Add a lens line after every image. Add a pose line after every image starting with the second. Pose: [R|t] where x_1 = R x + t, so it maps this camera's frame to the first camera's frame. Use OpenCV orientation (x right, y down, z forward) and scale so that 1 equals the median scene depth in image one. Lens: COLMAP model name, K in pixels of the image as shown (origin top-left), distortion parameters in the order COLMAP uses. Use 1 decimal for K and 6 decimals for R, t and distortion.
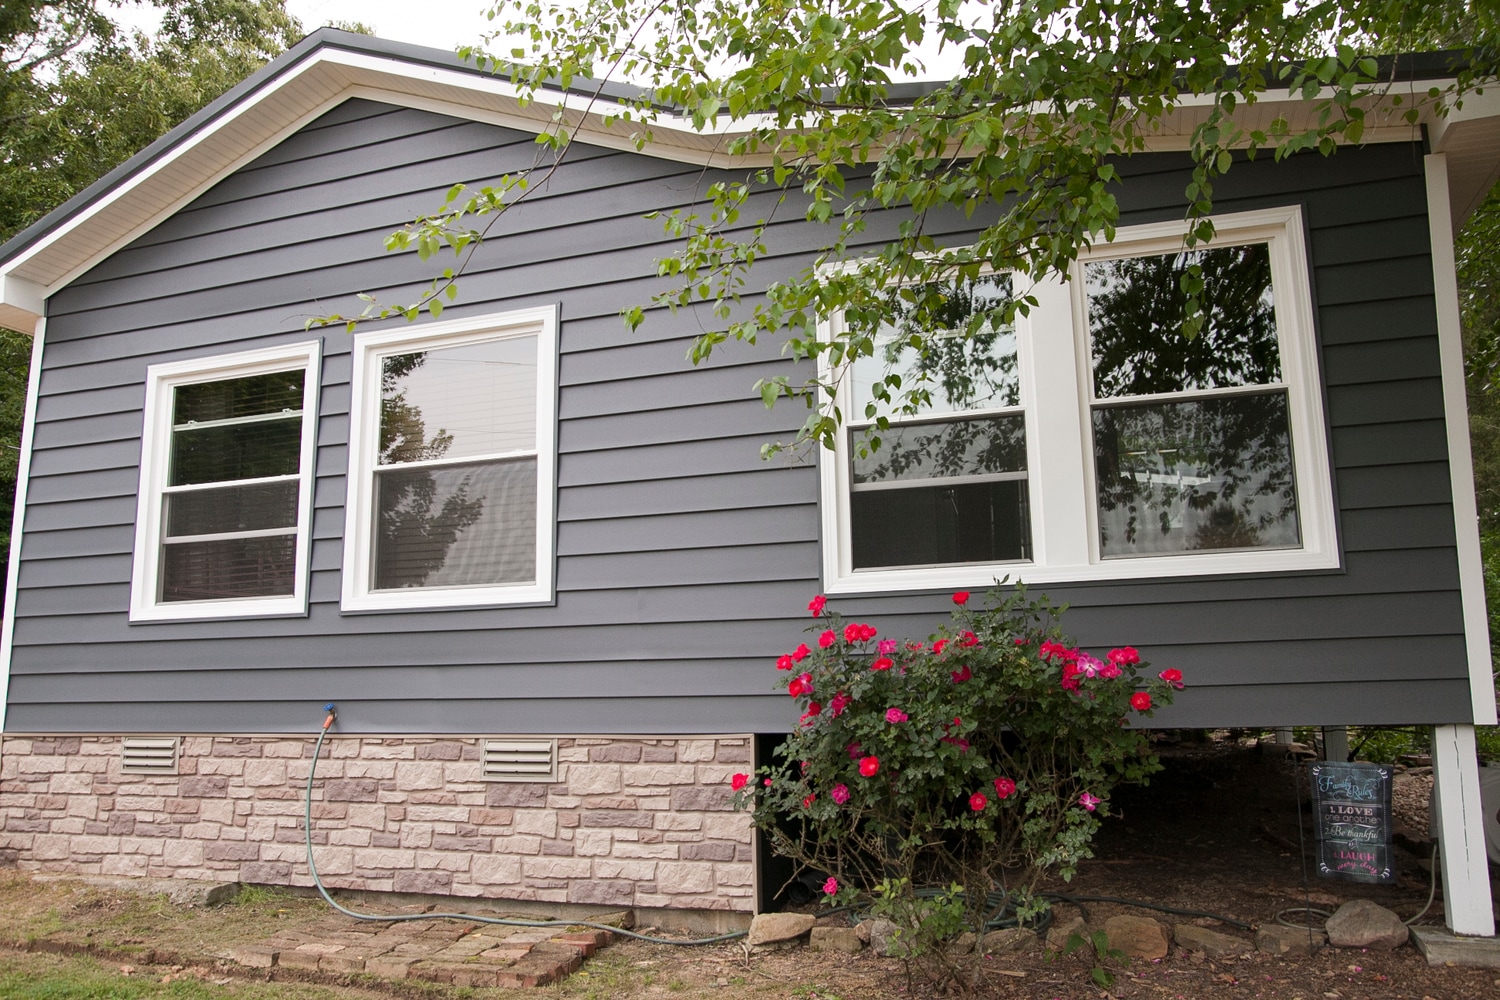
lens RADIAL K [[1156.4, 0, 750.0], [0, 1156.4, 500.0], [0, 0, 1]] dist [-0.004648, -0.001990]
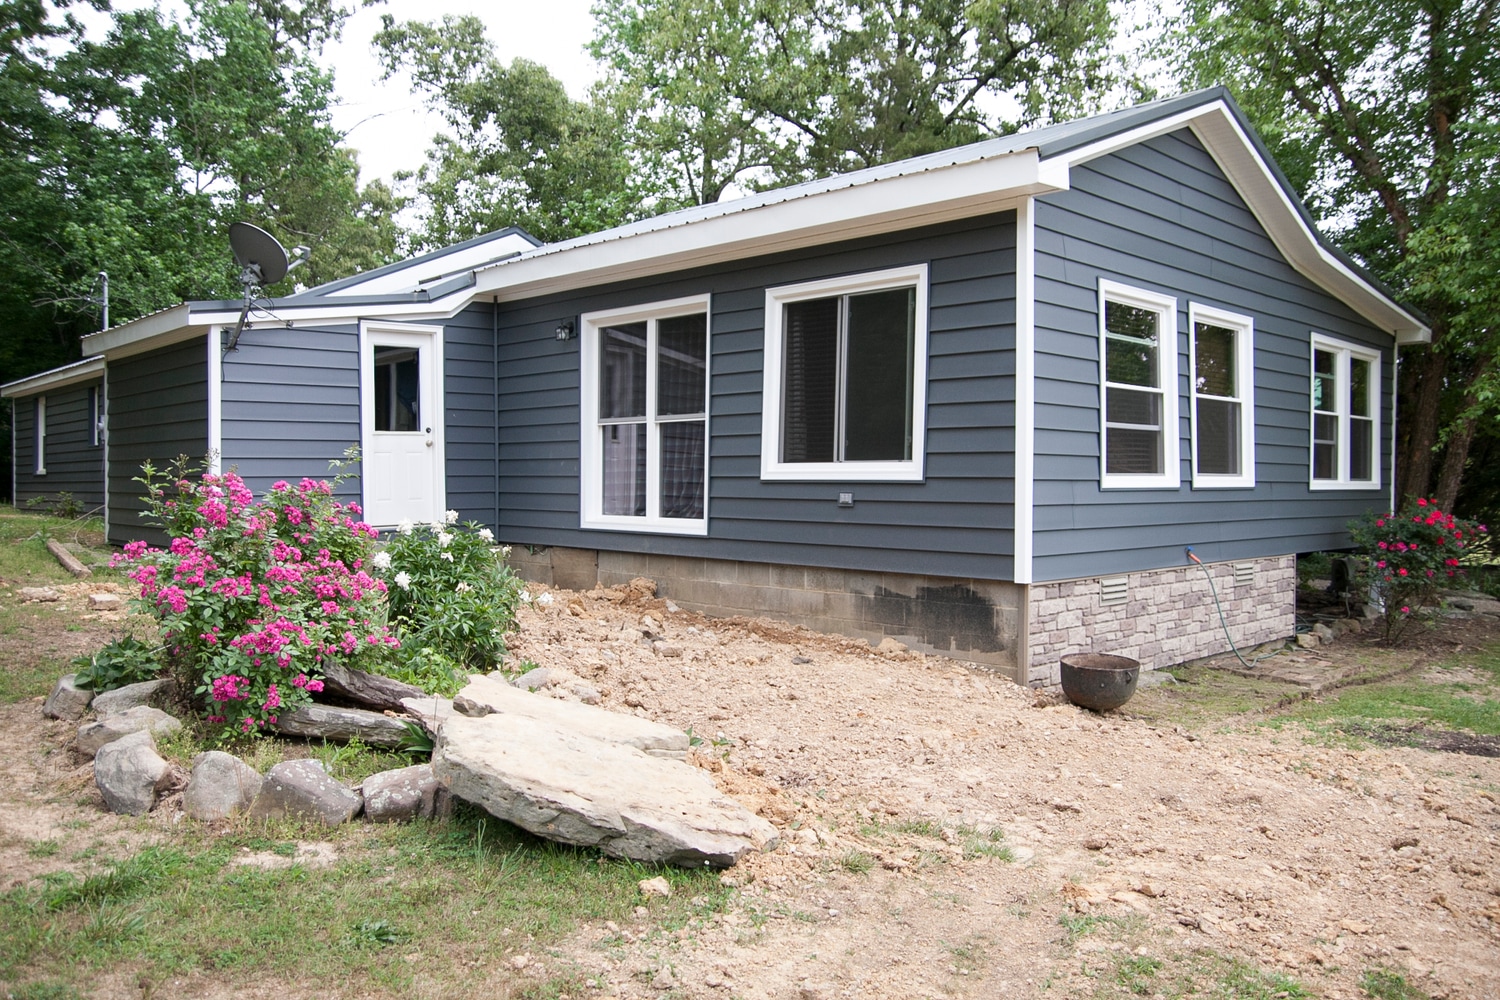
lens RADIAL K [[1156.4, 0, 750.0], [0, 1156.4, 500.0], [0, 0, 1]] dist [-0.004648, -0.001990]
pose [[0.387917, 0.032780, 0.921111, -1.835310], [-0.104433, 0.994495, 0.008589, 0.148813], [-0.915759, -0.099526, 0.389204, 0.859017]]
